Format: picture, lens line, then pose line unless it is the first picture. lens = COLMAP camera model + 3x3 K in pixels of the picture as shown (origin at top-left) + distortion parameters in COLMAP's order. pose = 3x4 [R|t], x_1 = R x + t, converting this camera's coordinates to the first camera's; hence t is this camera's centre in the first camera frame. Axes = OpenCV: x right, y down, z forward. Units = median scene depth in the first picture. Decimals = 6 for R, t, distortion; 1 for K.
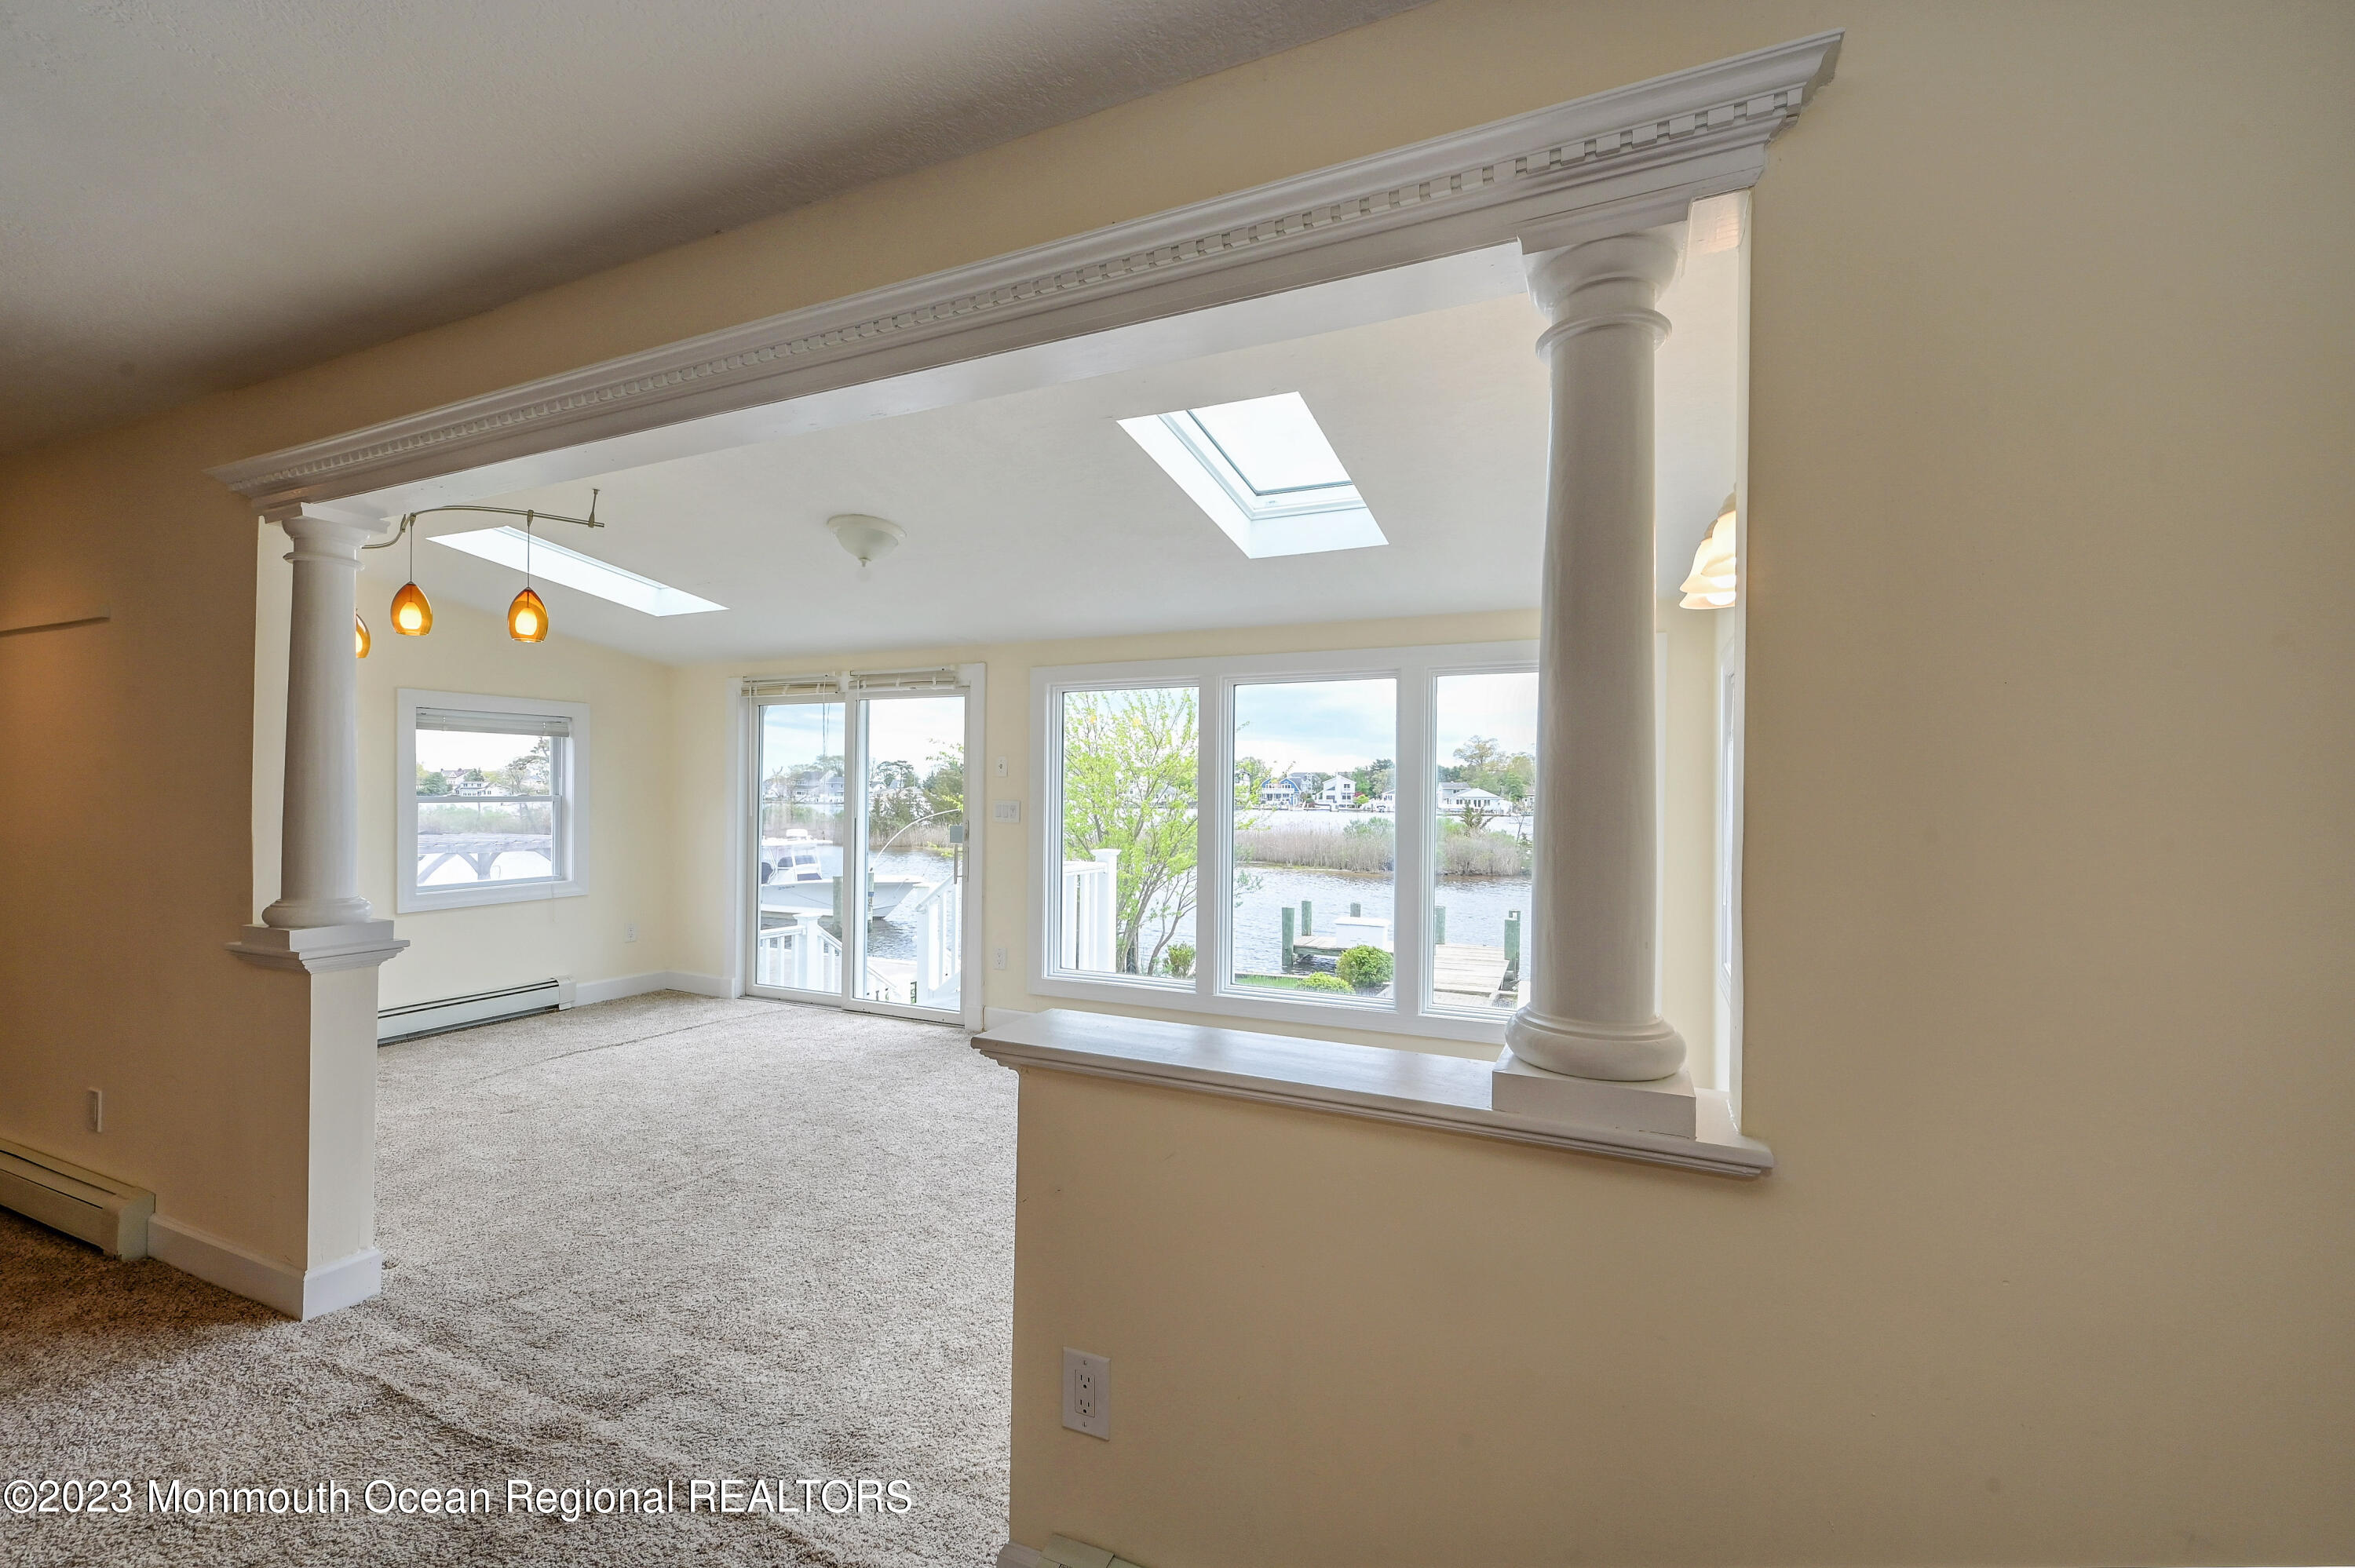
lens RADIAL K [[949.7, 0, 1195.1], [0, 949.7, 780.0], [0, 0, 1]] dist [-0.006828, 0.000005]
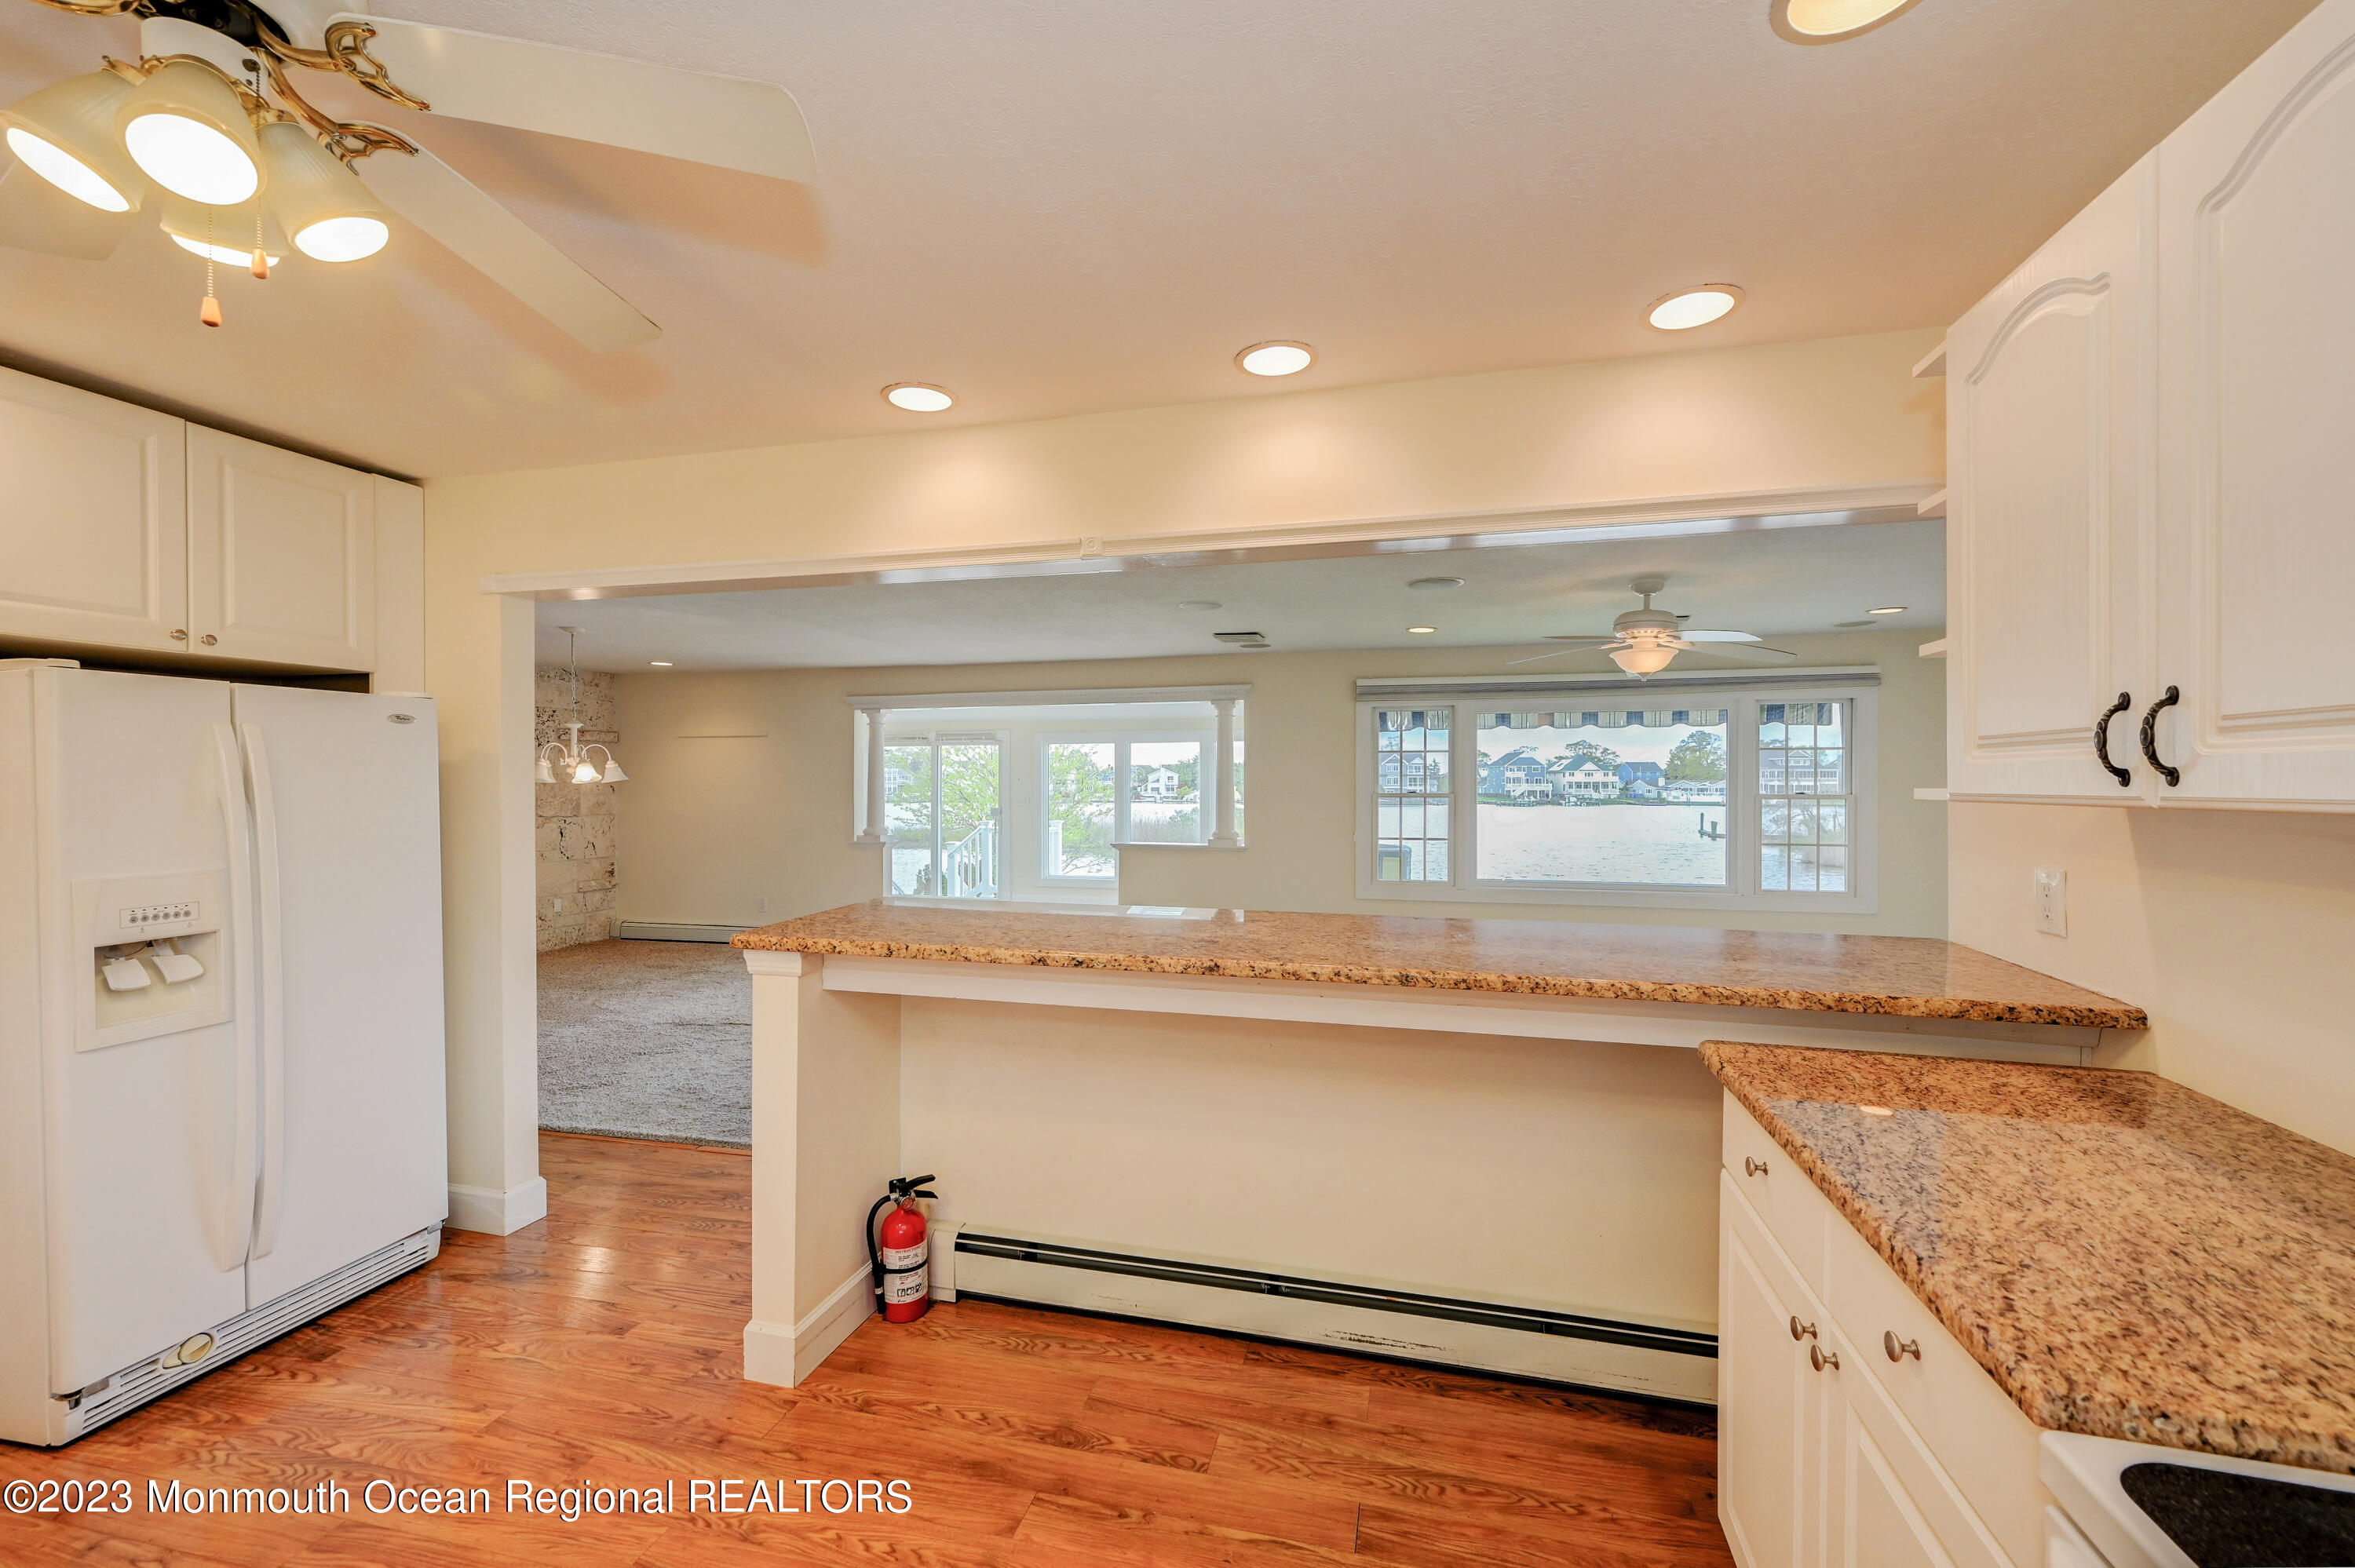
lens RADIAL K [[949.7, 0, 1177.5], [0, 949.7, 788.0], [0, 0, 1]] dist [-0.006828, 0.000005]
pose [[0.986148, -0.008422, 0.165653, -0.082751], [0.005654, 0.999837, 0.017173, -0.011514], [-0.165771, -0.015999, 0.986035, -0.468440]]
